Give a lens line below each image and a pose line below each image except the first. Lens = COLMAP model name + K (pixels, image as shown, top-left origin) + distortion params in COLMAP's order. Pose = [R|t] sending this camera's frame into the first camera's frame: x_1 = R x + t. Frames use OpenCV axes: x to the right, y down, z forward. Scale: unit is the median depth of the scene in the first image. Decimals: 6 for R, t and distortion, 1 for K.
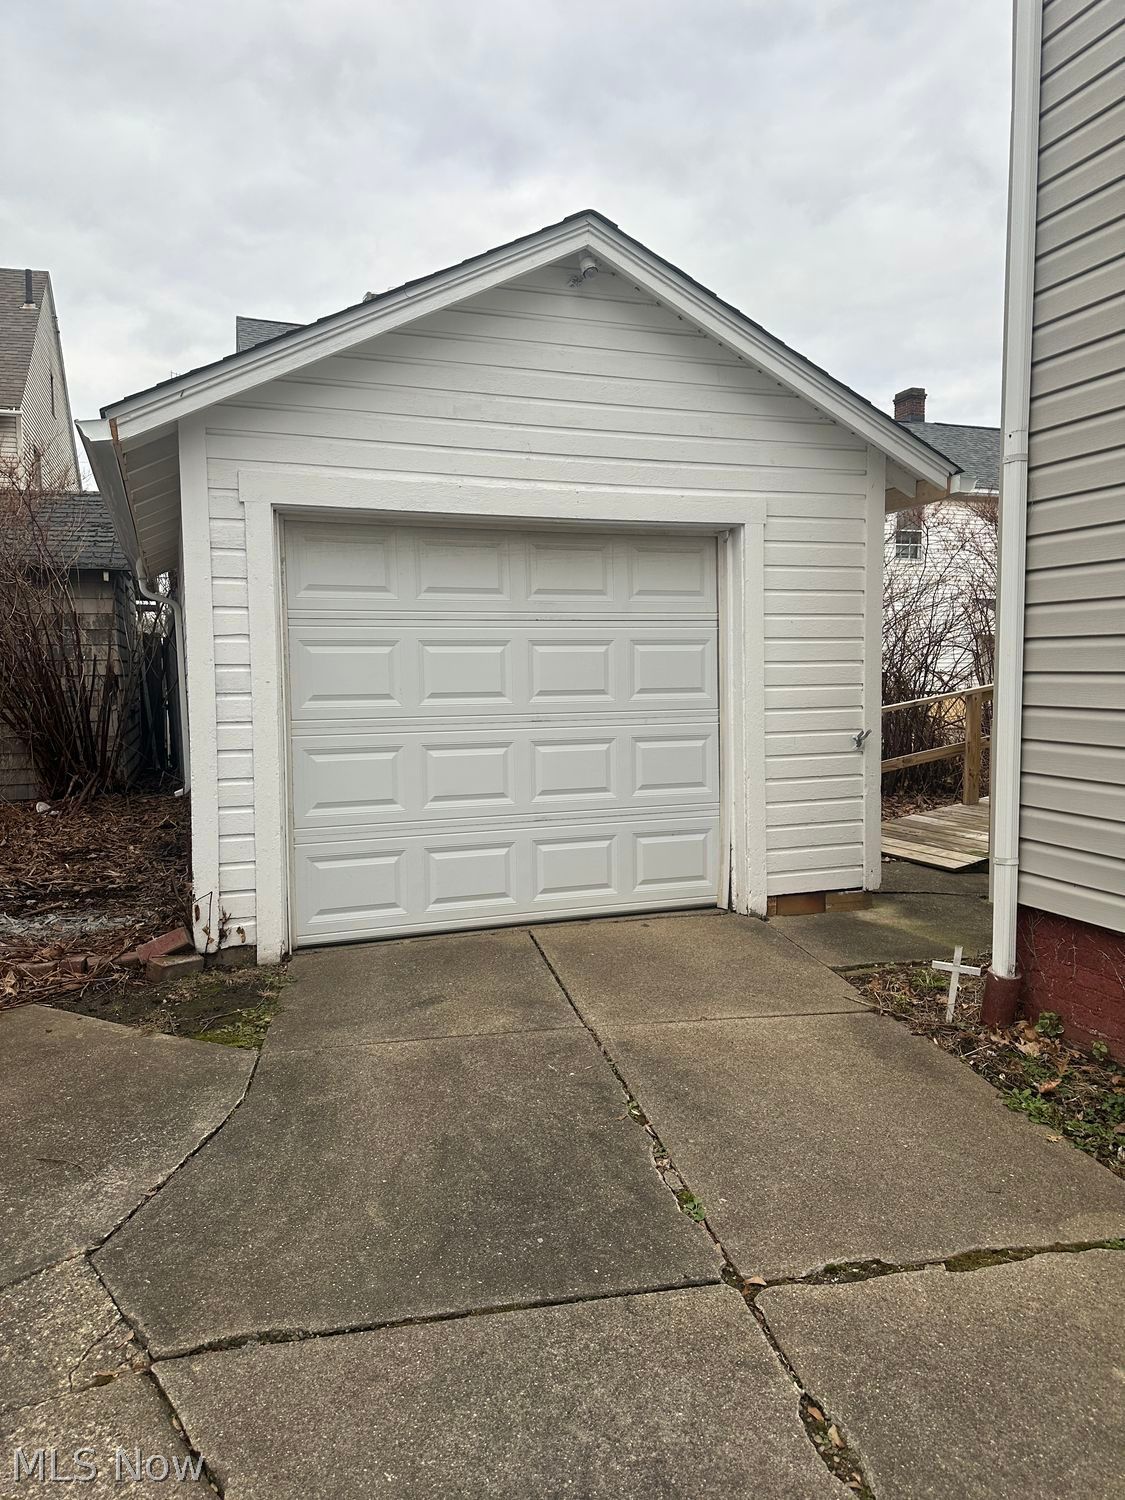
lens RADIAL K [[1061.5, 0, 561.1], [0, 1061.5, 748.4], [0, 0, 1]] dist [0.036987, 0.001461]
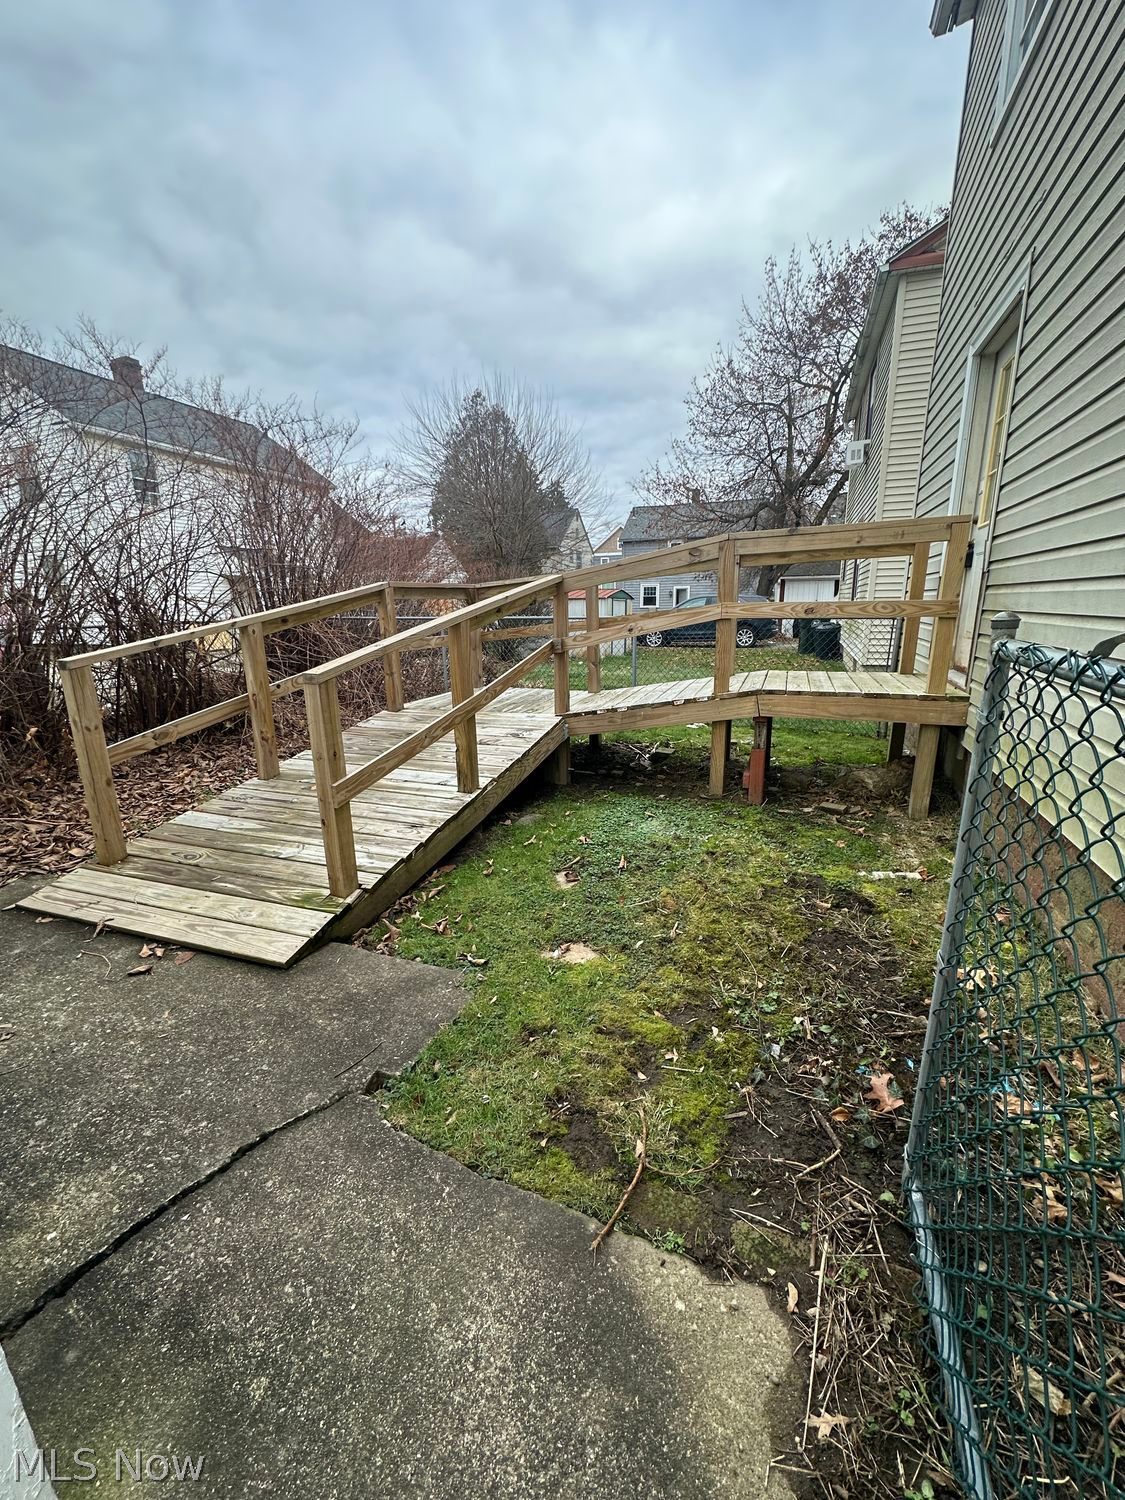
lens RADIAL K [[608.3, 0, 560.5], [0, 608.3, 751.7], [0, 0, 1]] dist [0.010133, 0.000303]
pose [[0.649373, -0.189700, 0.736430, 0.176923], [0.065887, 0.978781, 0.194030, -0.029651], [-0.757610, -0.077476, 0.648093, 0.492320]]
